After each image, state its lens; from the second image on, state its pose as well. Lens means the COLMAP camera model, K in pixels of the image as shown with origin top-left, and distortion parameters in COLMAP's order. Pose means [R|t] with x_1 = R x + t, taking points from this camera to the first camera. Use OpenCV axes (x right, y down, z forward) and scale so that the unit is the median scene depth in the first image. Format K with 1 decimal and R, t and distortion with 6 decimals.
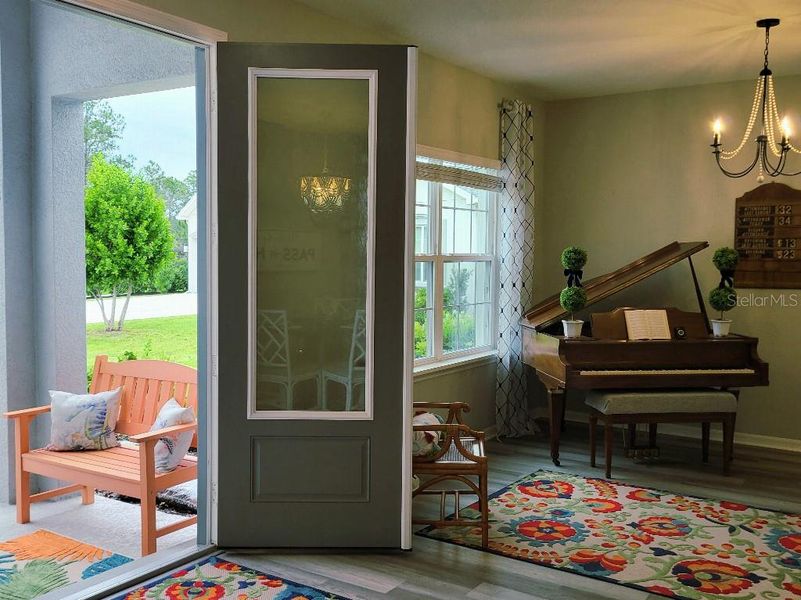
lens RADIAL K [[829.7, 0, 400.5], [0, 829.7, 300.0], [0, 0, 1]] dist [0.102209, 0.023908]
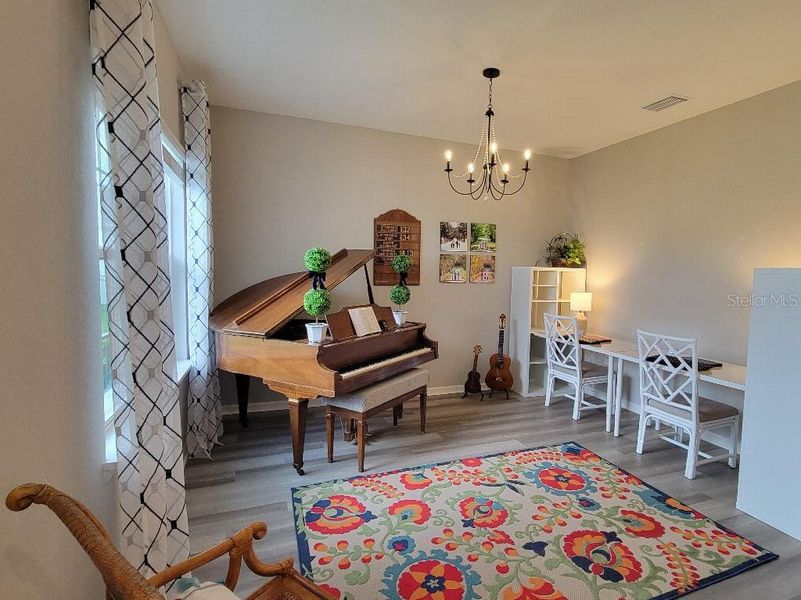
lens RADIAL K [[438.0, 0, 444.5], [0, 438.0, 298.6], [0, 0, 1]] dist [0.002085, 0.000158]
pose [[0.555986, -0.052275, 0.829546, -0.150972], [0.034980, 0.998608, 0.039484, -0.023016], [-0.830455, 0.007065, 0.557041, 0.680411]]
